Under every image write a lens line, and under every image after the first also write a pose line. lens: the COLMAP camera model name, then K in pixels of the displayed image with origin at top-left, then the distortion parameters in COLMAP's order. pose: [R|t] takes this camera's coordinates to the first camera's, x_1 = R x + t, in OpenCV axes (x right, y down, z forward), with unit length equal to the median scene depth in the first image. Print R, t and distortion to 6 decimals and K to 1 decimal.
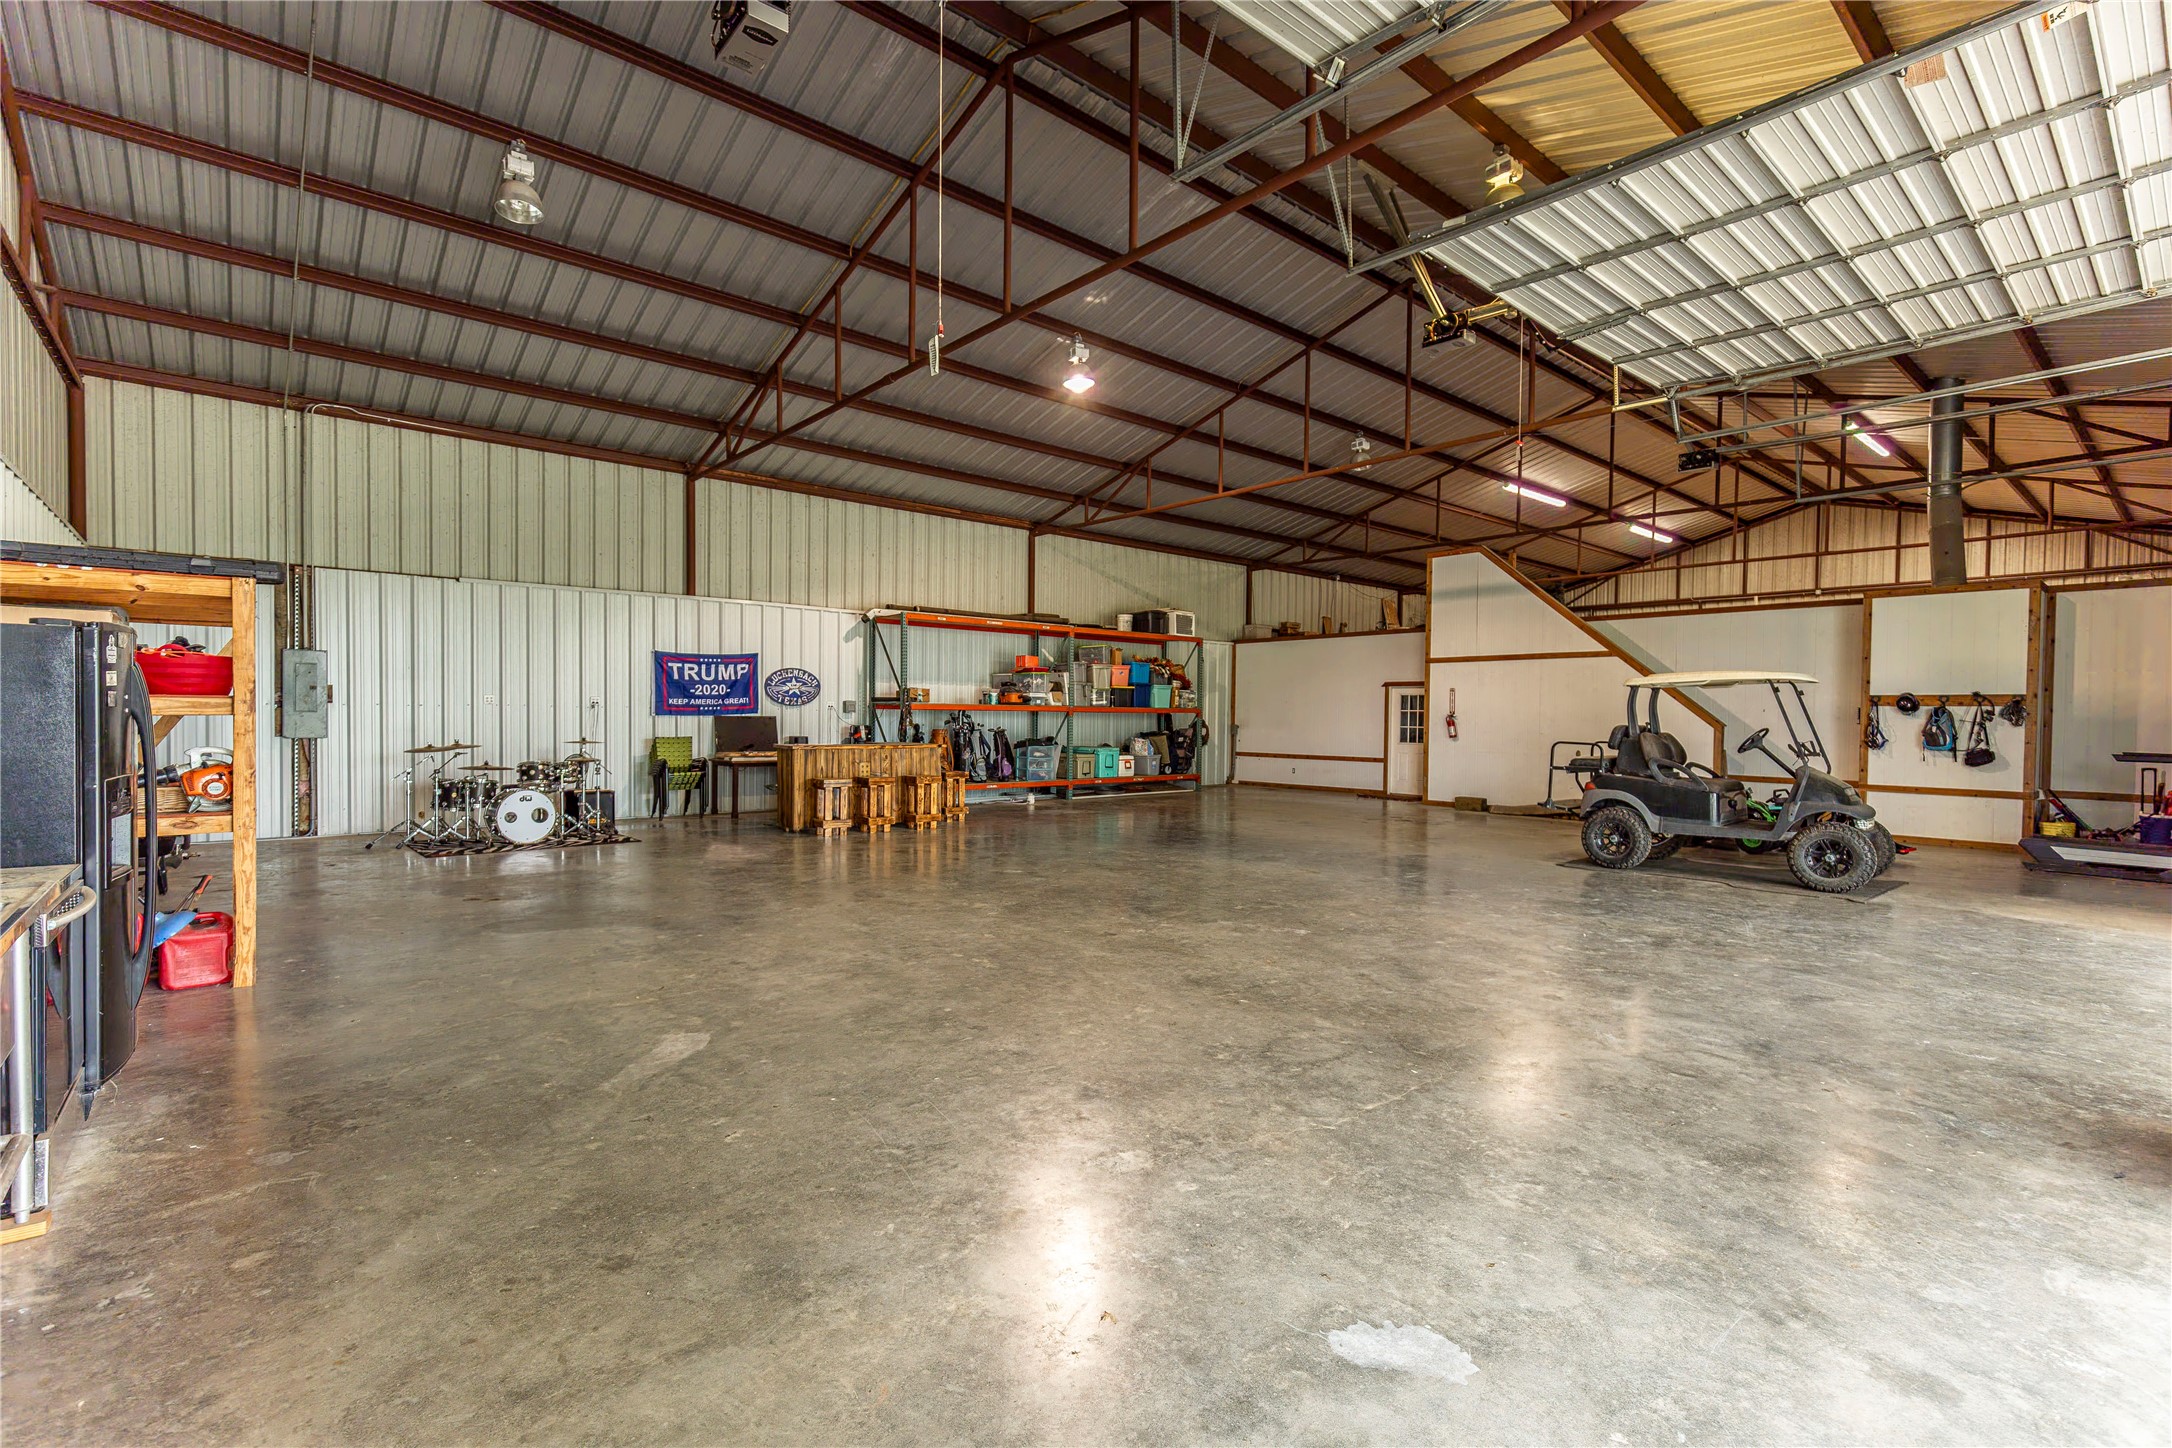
lens RADIAL K [[991.0, 0, 1085.9], [0, 991.0, 727.8], [0, 0, 1]] dist [0.004596, 0.000241]
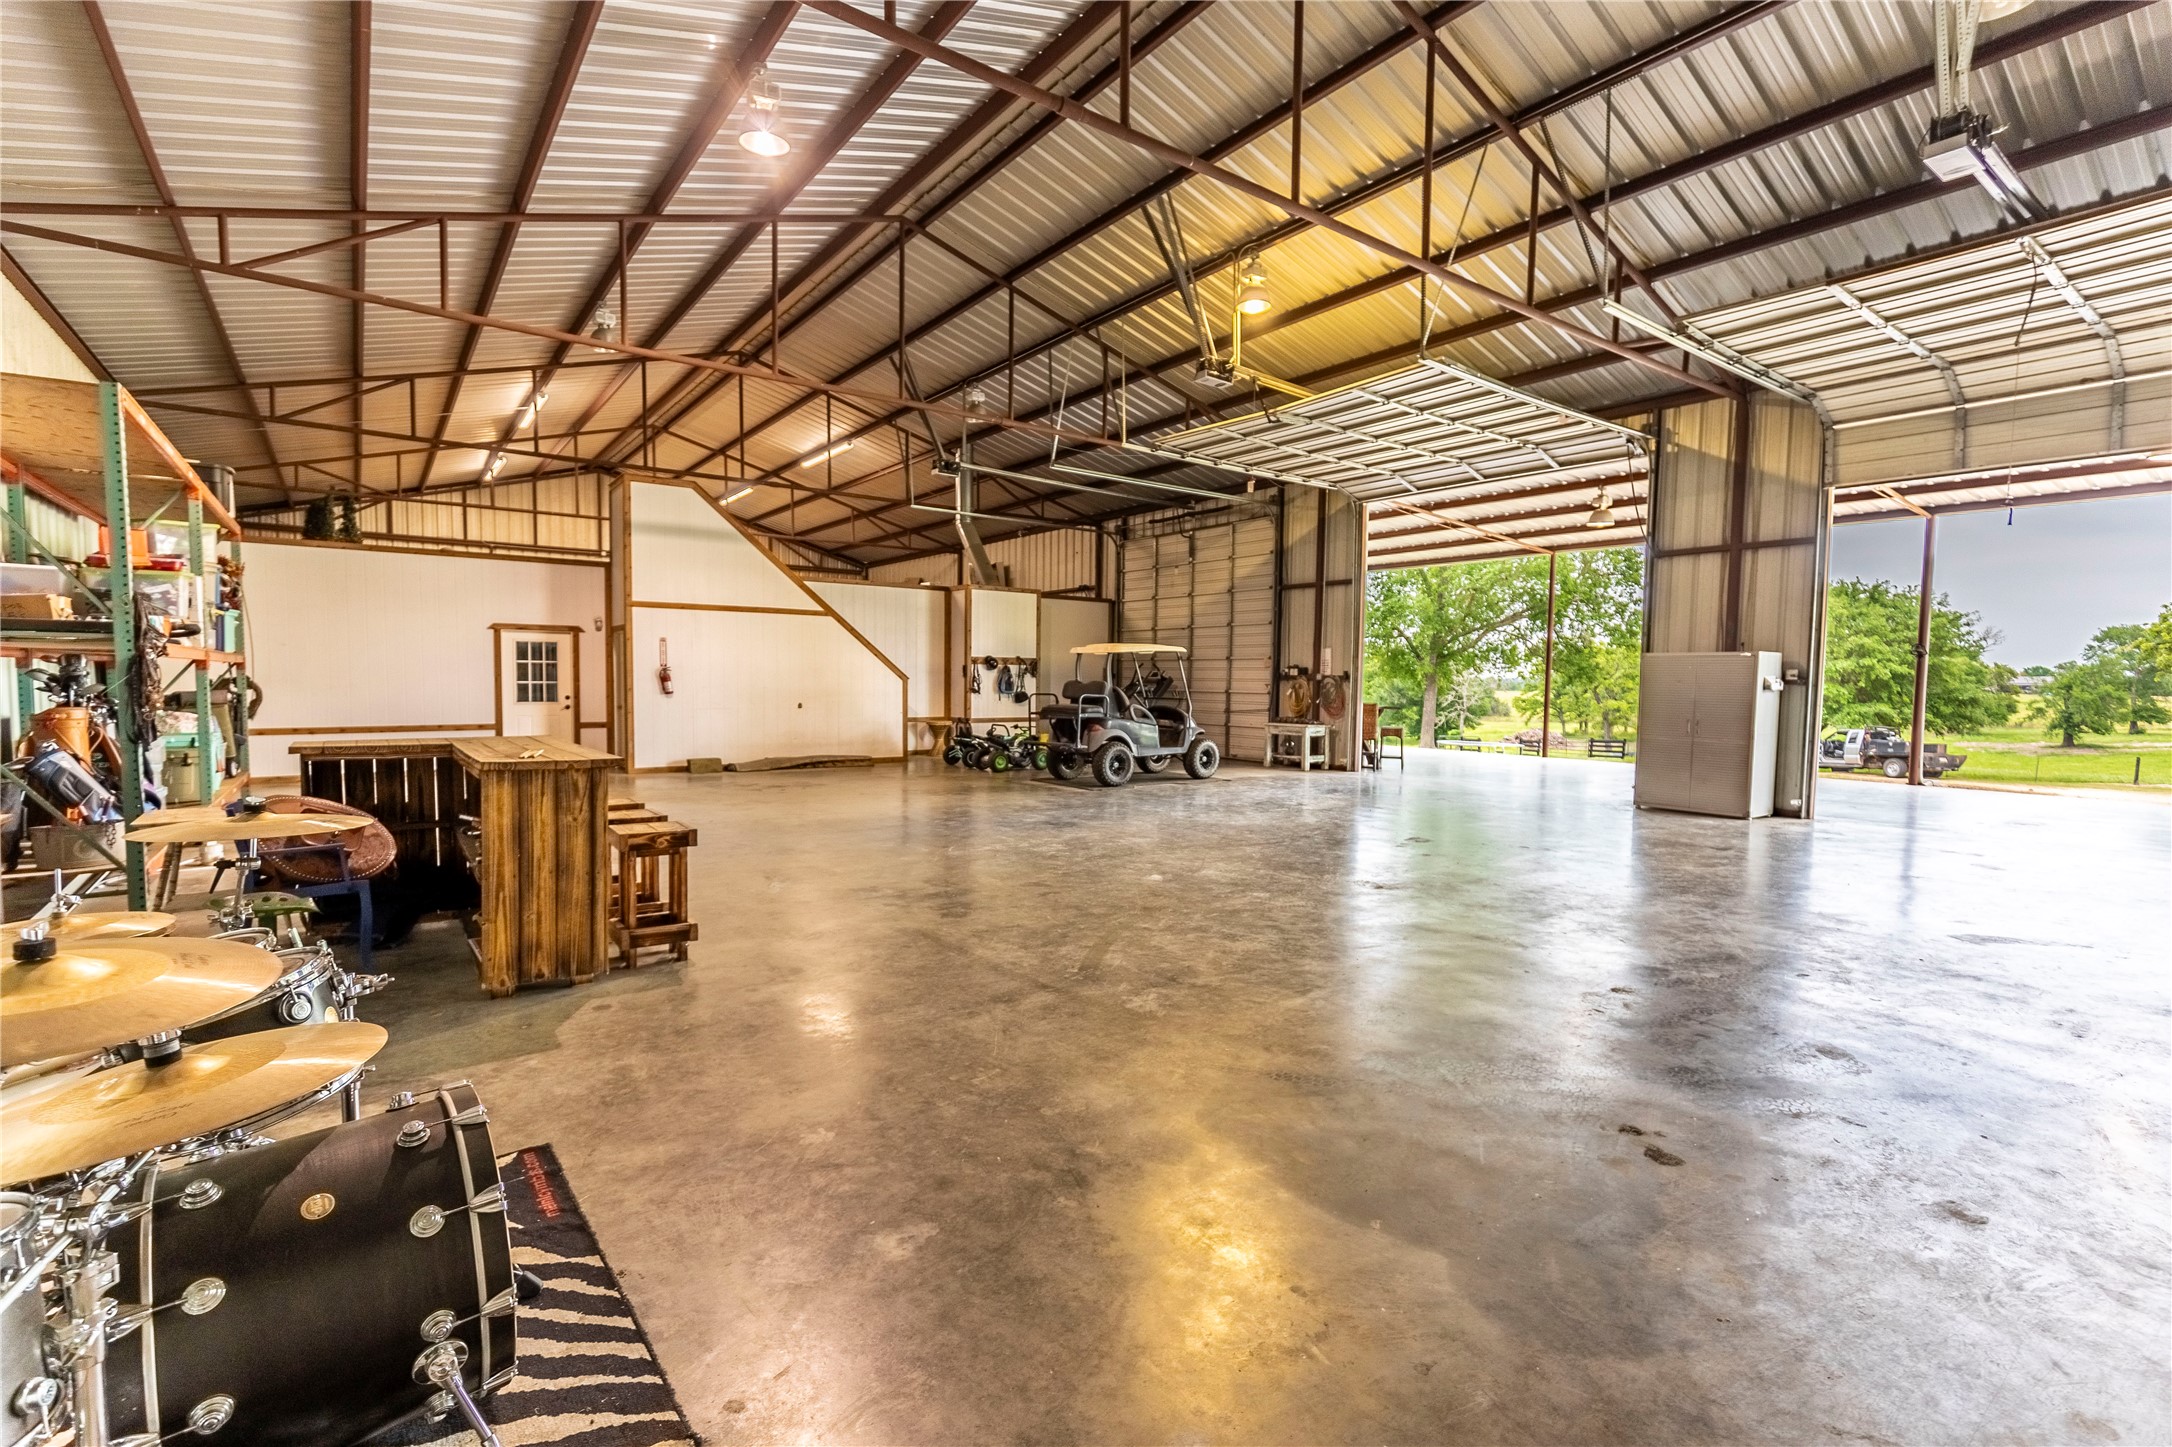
lens RADIAL K [[991.0, 0, 1085.8], [0, 991.0, 735.0], [0, 0, 1]] dist [0.004596, 0.000241]
pose [[0.084494, -0.067423, 0.994140, -0.485990], [0.002823, 0.997720, 0.067425, -0.012501], [-0.996420, -0.002891, 0.084492, 0.557496]]
